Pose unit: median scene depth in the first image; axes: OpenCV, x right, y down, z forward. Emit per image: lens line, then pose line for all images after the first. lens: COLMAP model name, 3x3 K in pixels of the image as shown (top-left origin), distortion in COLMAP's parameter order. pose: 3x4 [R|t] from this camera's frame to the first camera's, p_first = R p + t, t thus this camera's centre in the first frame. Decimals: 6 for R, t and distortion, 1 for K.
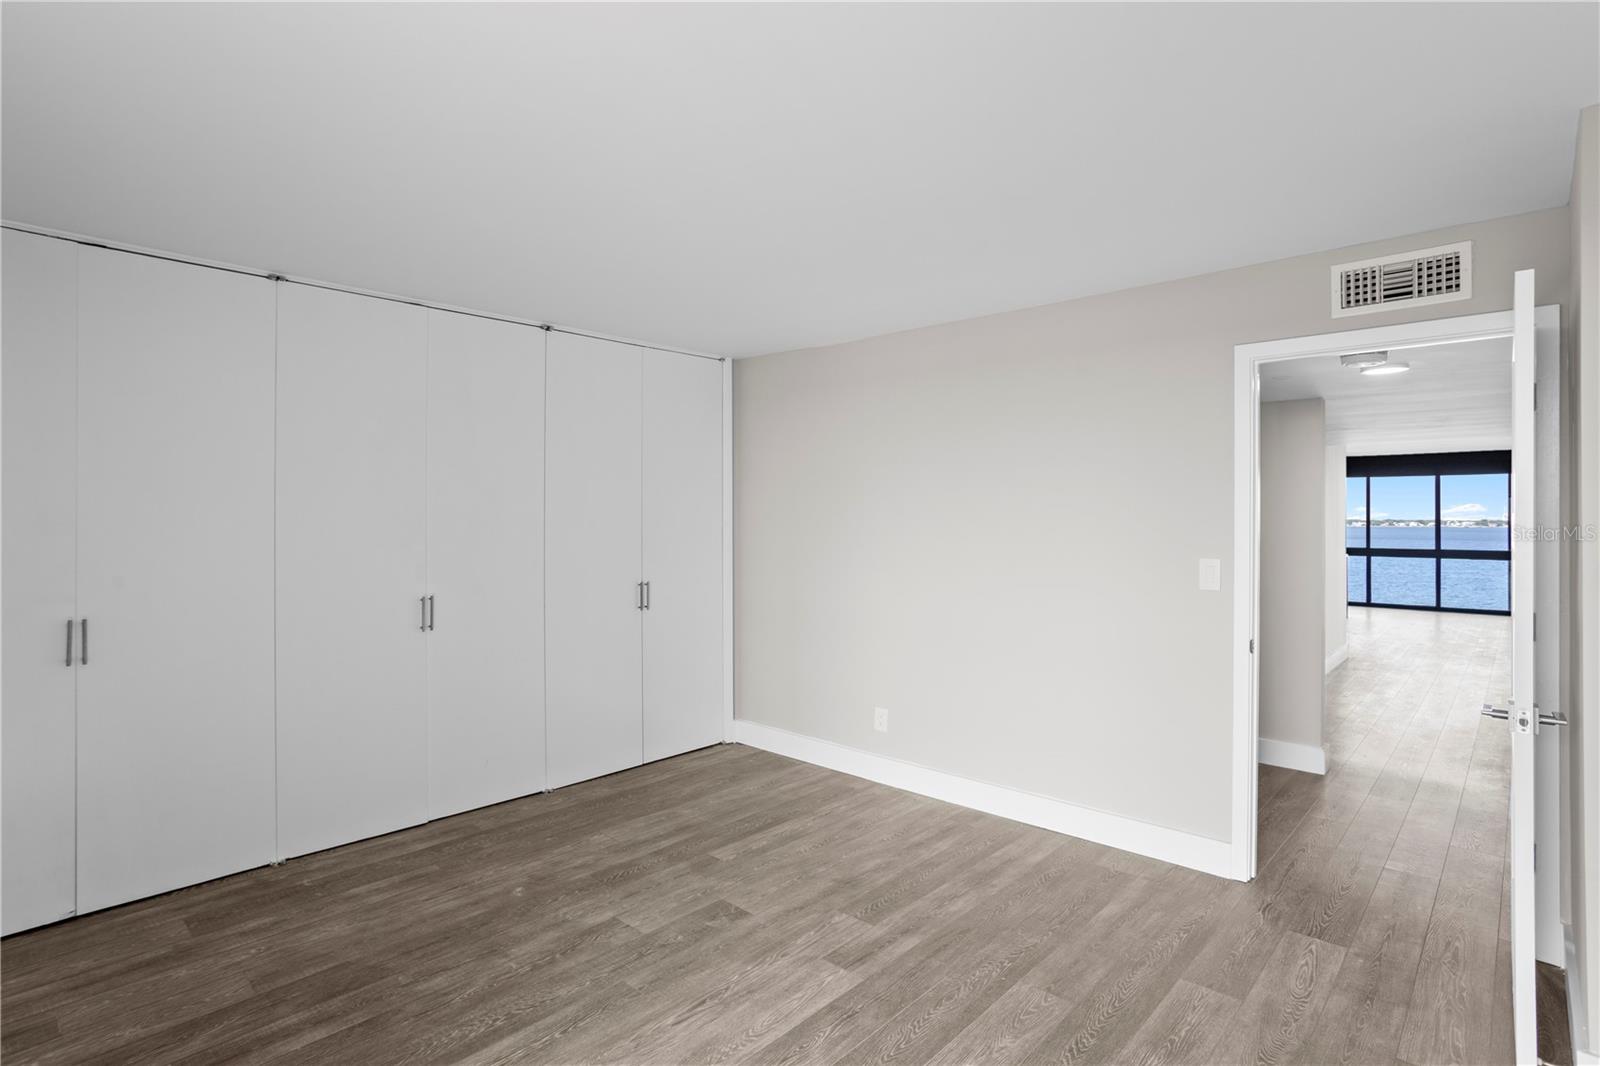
lens RADIAL K [[800.2, 0, 800.6], [0, 800.2, 527.2], [0, 0, 1]] dist [-0.060553, 0.036018]
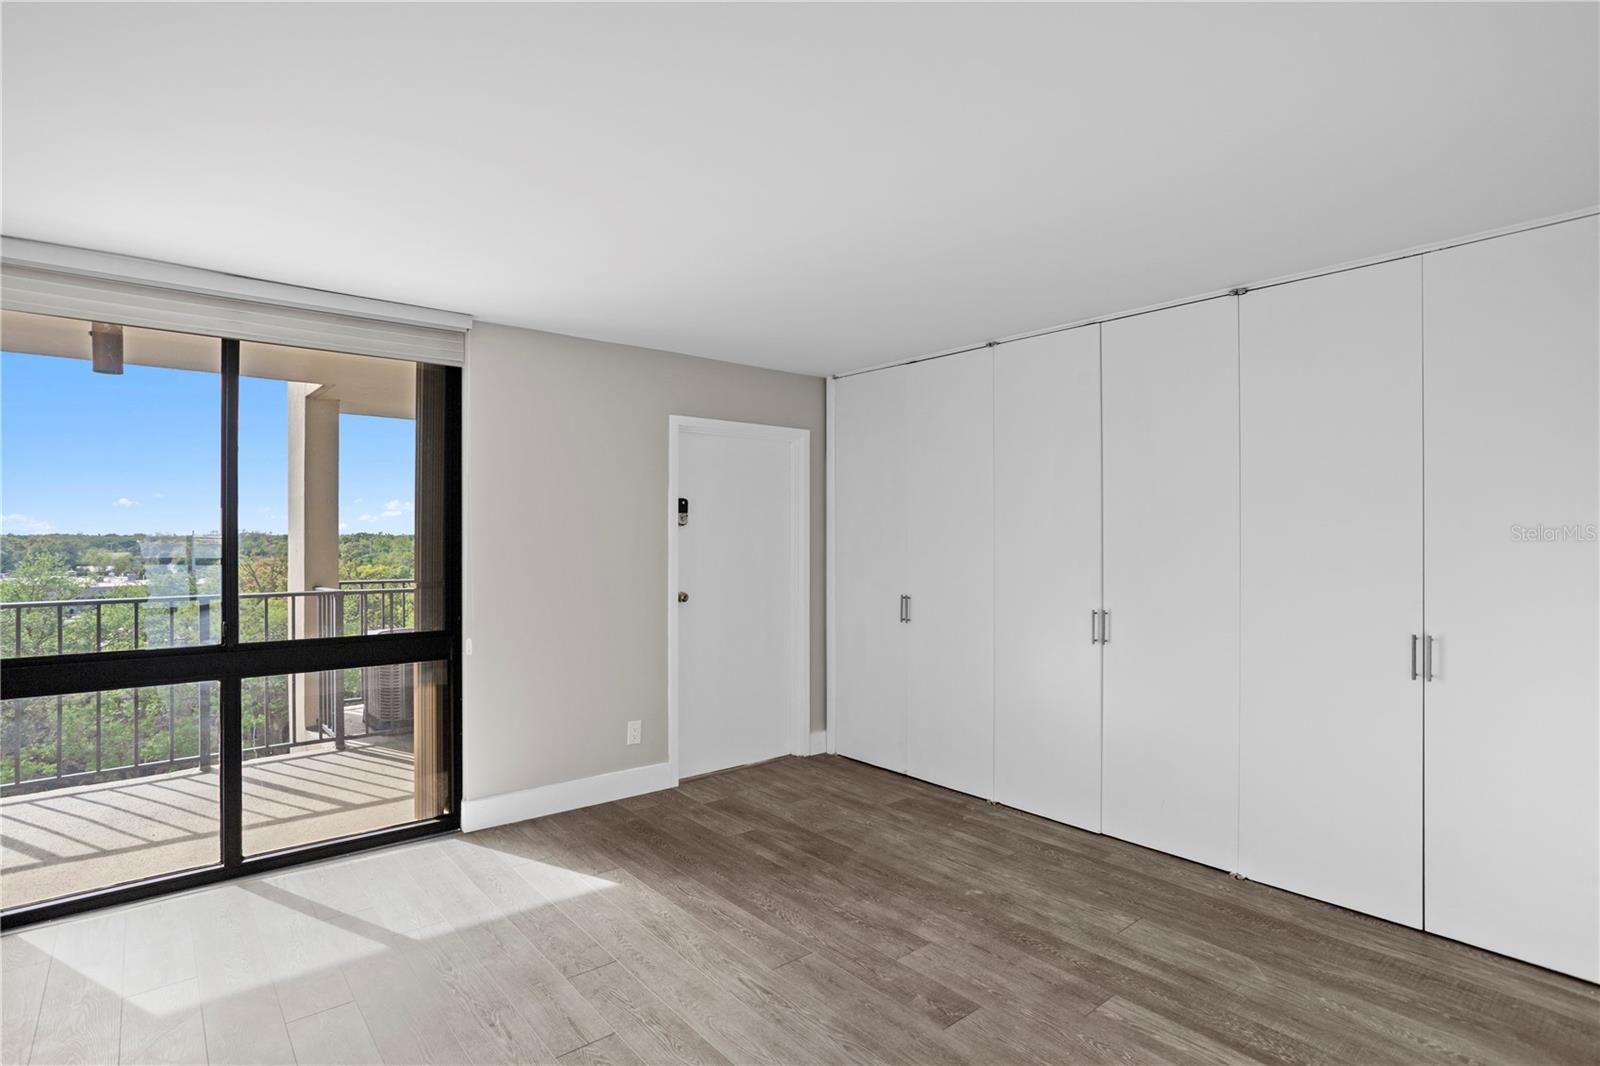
lens RADIAL K [[800.2, 0, 800.6], [0, 800.2, 527.2], [0, 0, 1]] dist [-0.060553, 0.036018]
pose [[-0.120010, -0.012690, -0.992692, 0.694504], [-0.014817, 0.999830, -0.010990, -0.000174], [0.992662, 0.013389, -0.120178, 0.884701]]
